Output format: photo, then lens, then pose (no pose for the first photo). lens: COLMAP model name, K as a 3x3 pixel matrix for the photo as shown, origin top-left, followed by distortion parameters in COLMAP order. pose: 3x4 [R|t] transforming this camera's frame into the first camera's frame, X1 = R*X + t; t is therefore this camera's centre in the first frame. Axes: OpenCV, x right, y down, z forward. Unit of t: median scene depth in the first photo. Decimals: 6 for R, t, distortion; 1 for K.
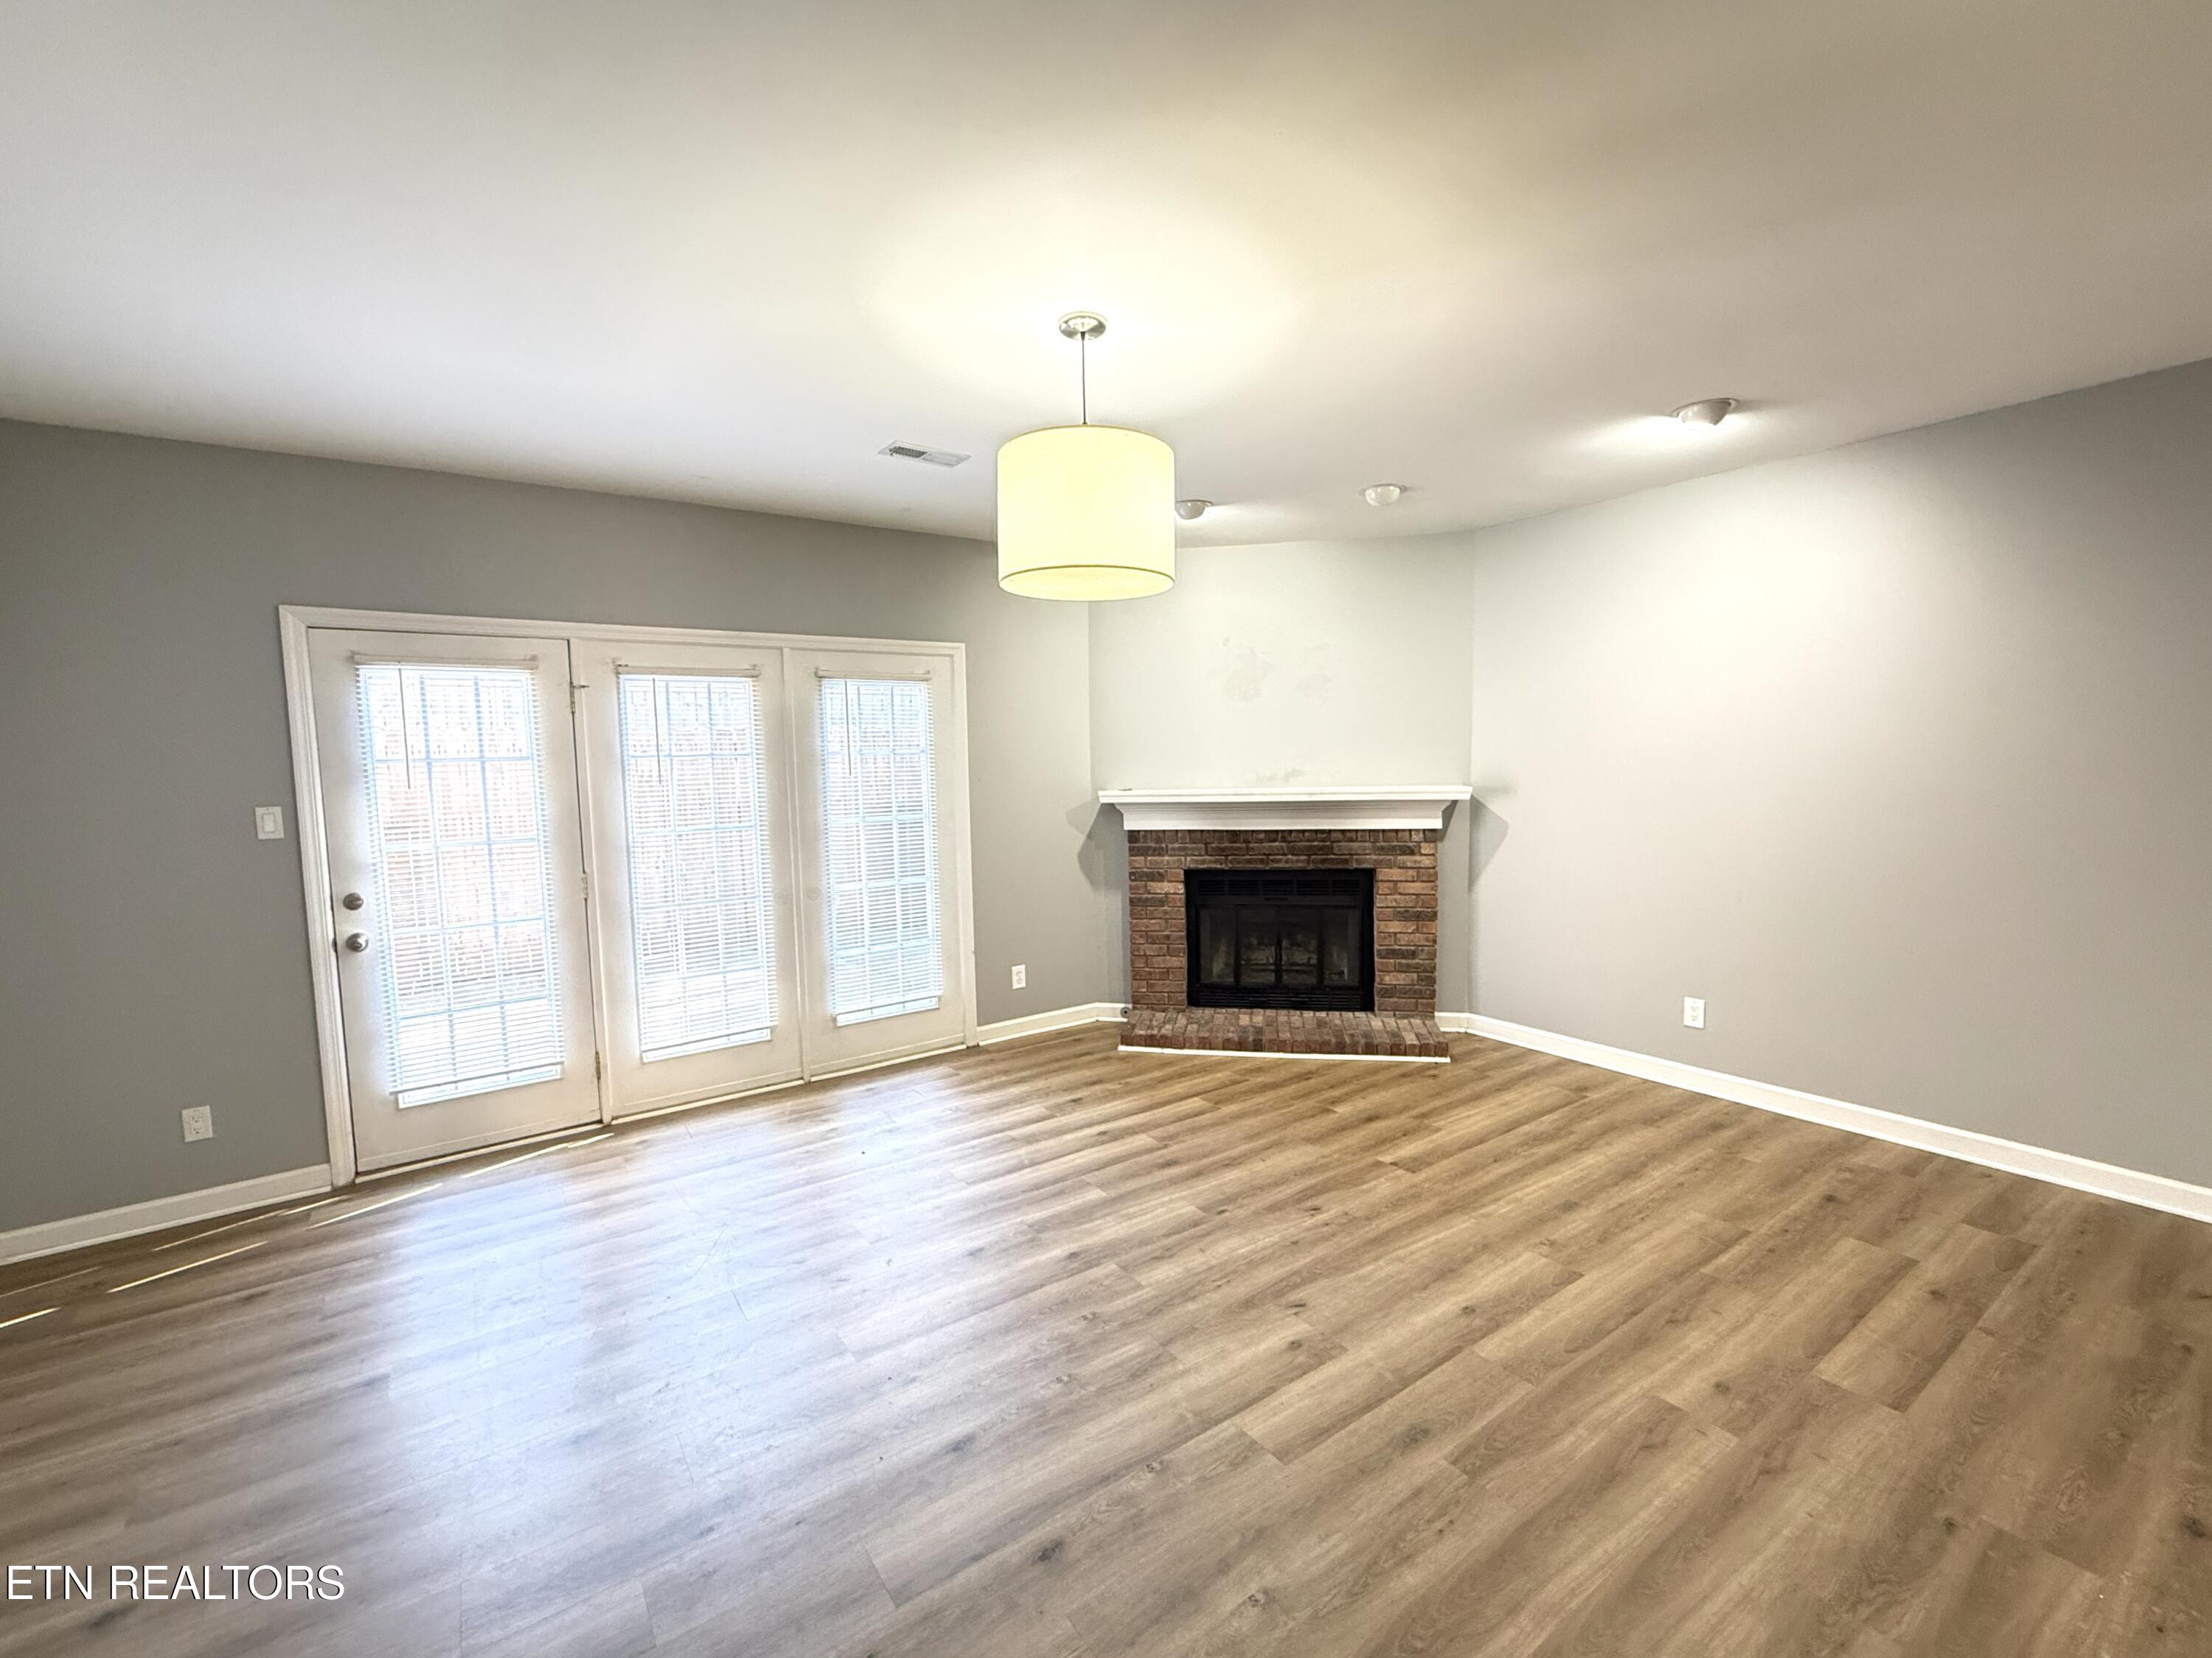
lens RADIAL K [[931.0, 0, 1106.0], [0, 931.0, 829.0], [0, 0, 1]] dist [0.000565, -0.000020]
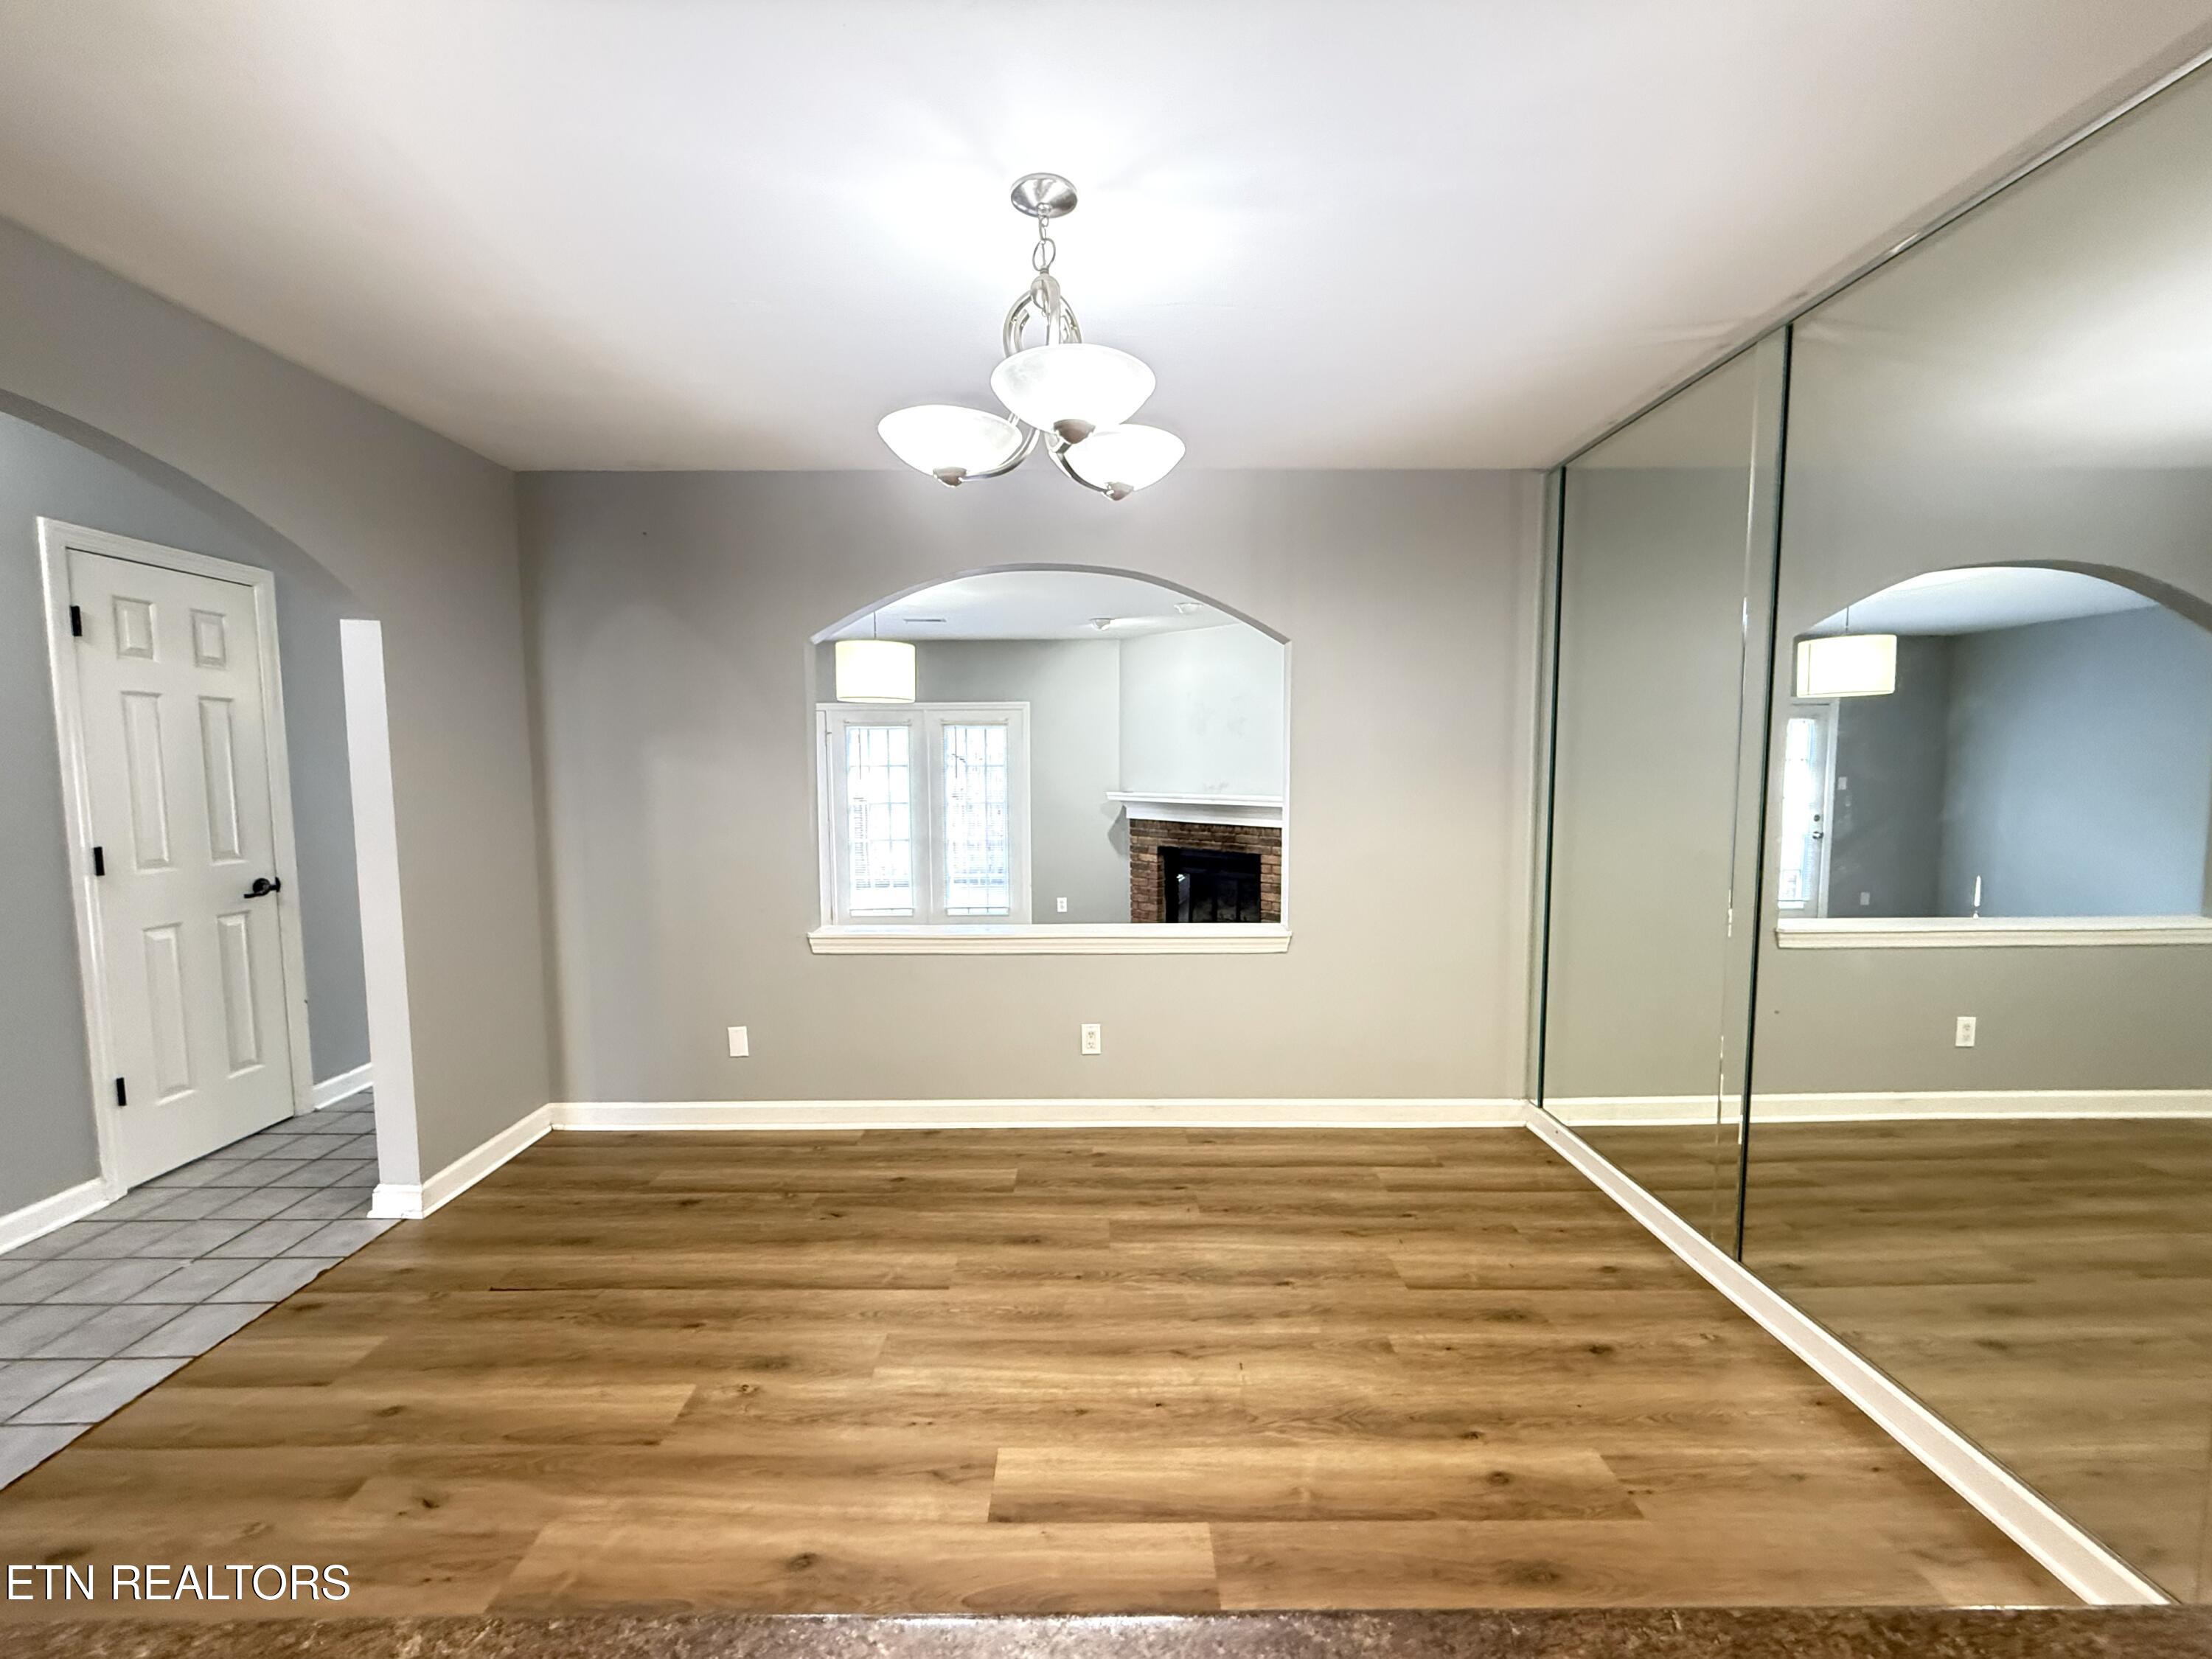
lens RADIAL K [[895.8, 0, 1097.9], [0, 895.8, 832.5], [0, 0, 1]] dist [-0.000323, -0.000141]
pose [[0.823468, 0.063670, -0.563779, 0.857589], [-0.059217, 0.997901, 0.026203, -0.011814], [0.564264, 0.011808, 0.825510, -0.262181]]
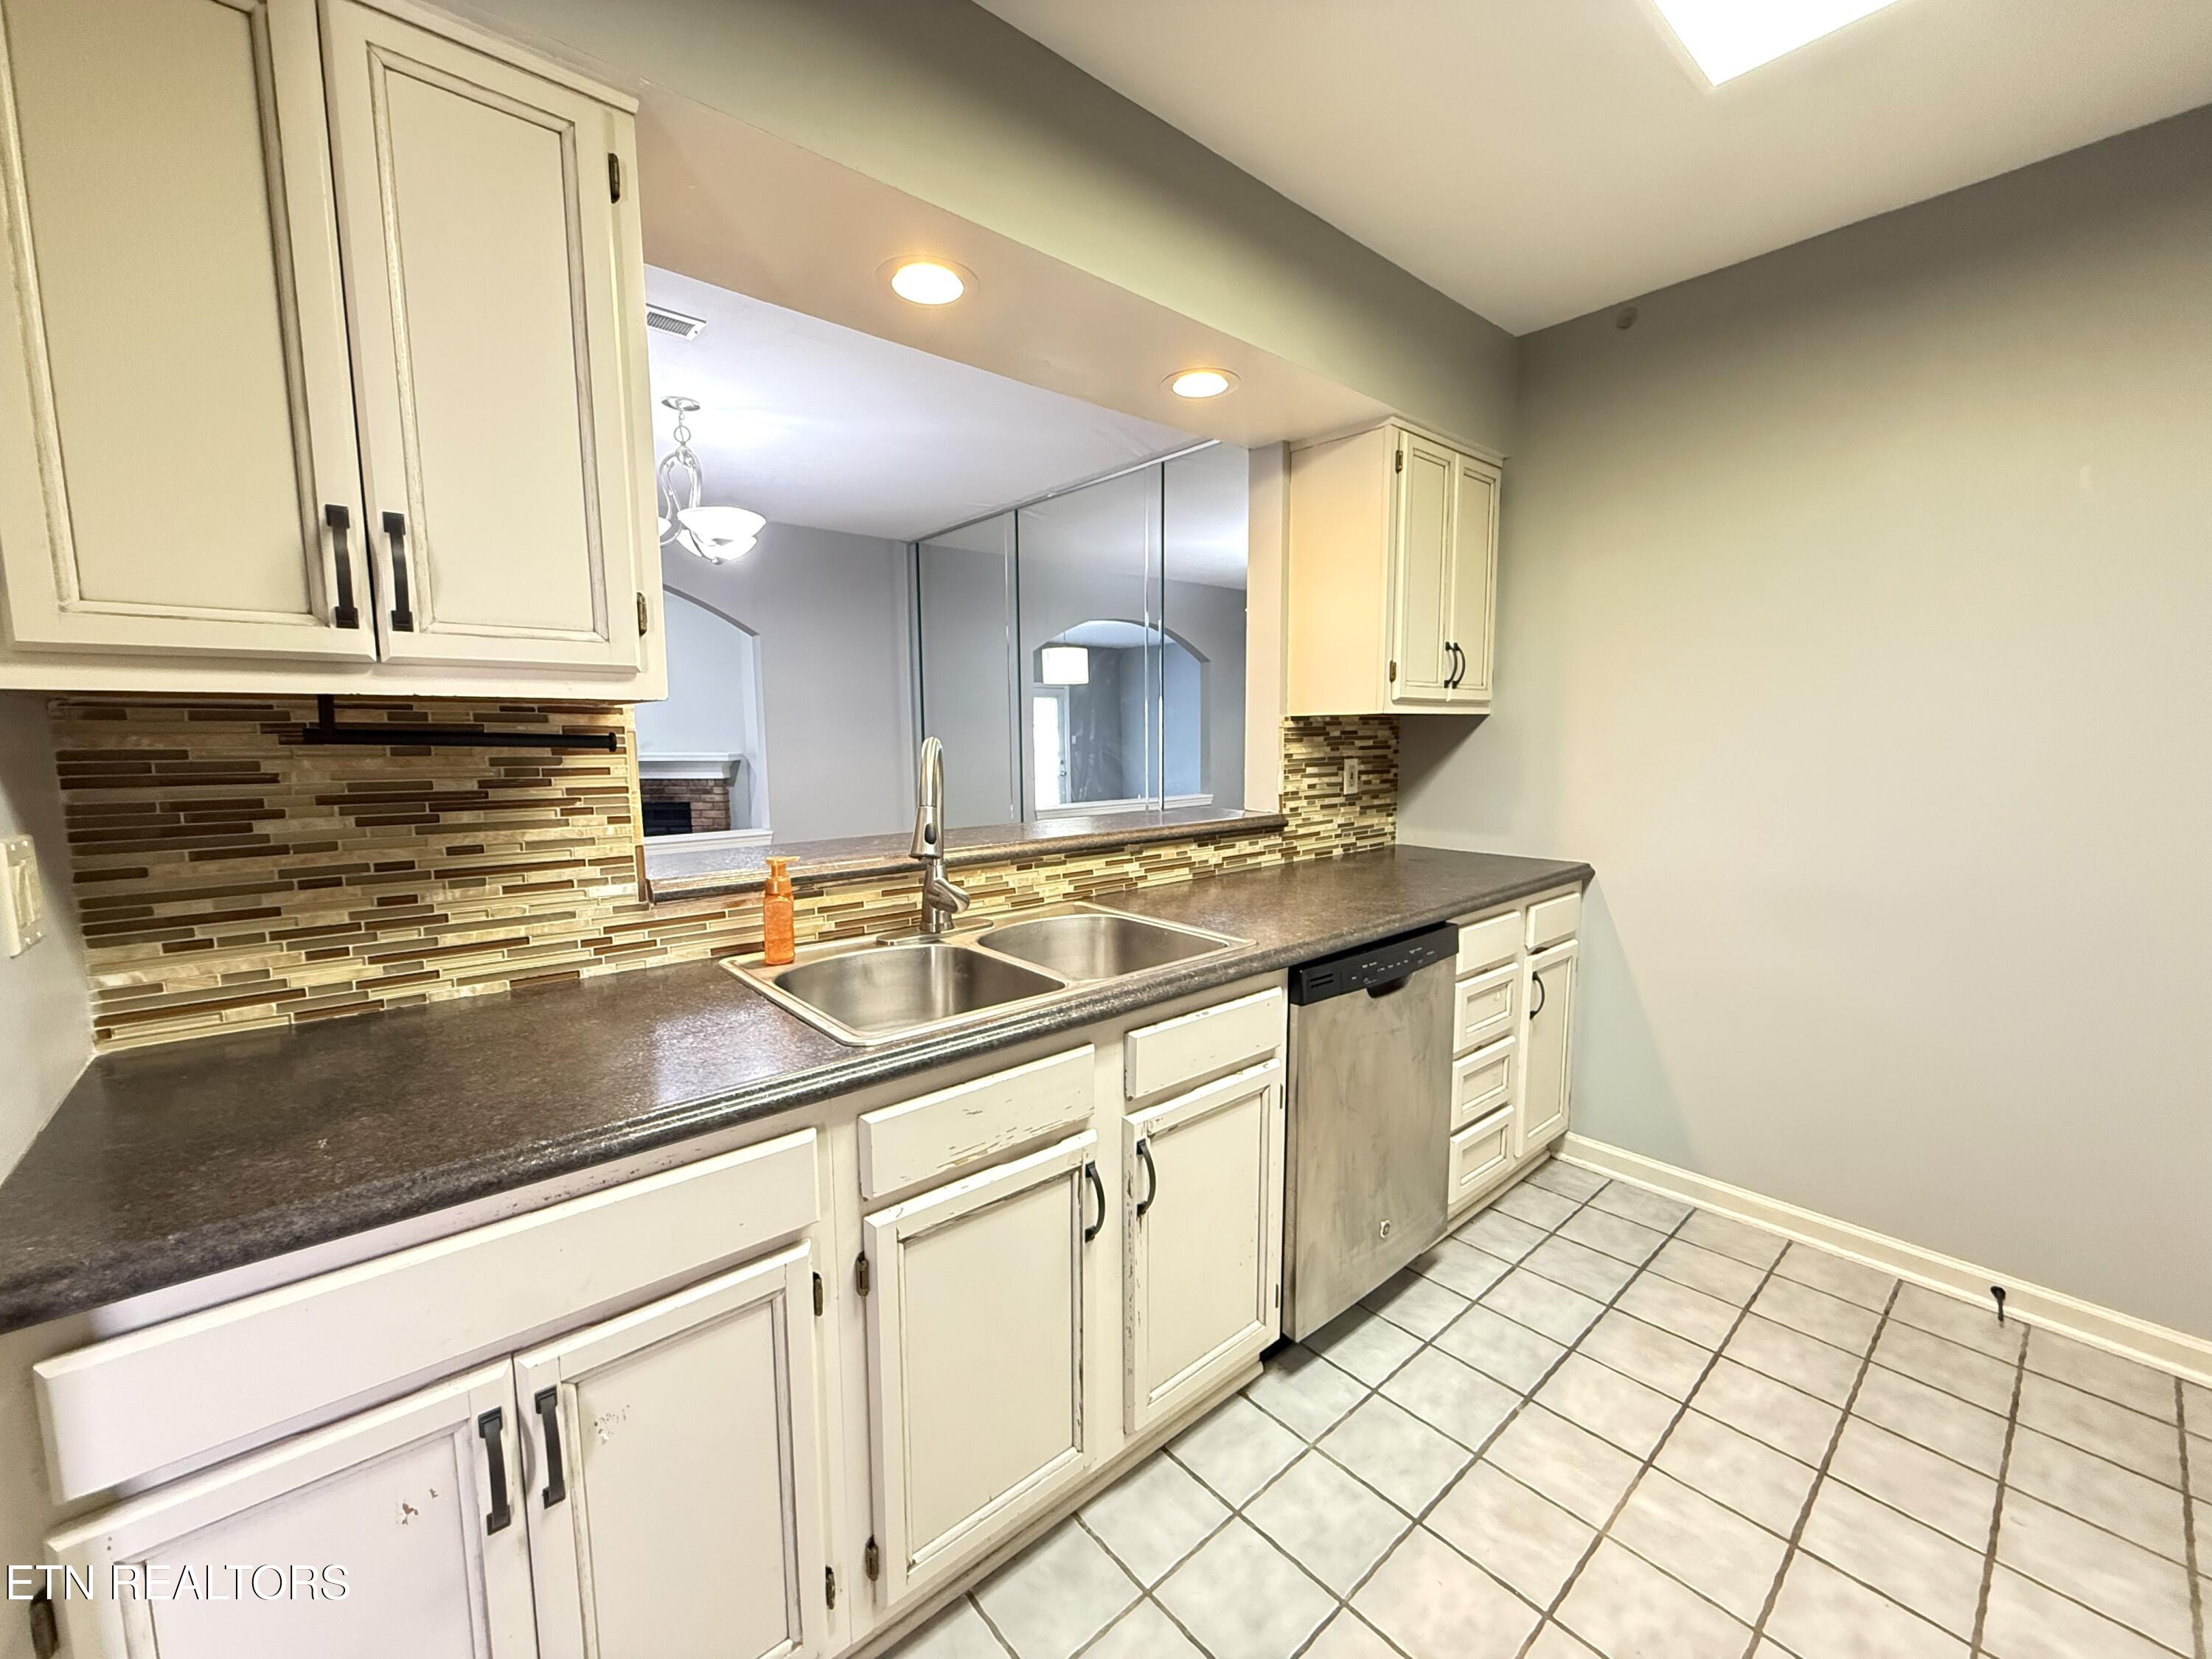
lens RADIAL K [[895.8, 0, 1097.9], [0, 895.8, 832.5], [0, 0, 1]] dist [-0.000323, -0.000141]
pose [[0.995389, 0.005058, 0.095786, 0.870980], [-0.008147, 0.999458, 0.031888, 0.039687], [-0.095573, -0.032521, 0.994891, -0.671195]]
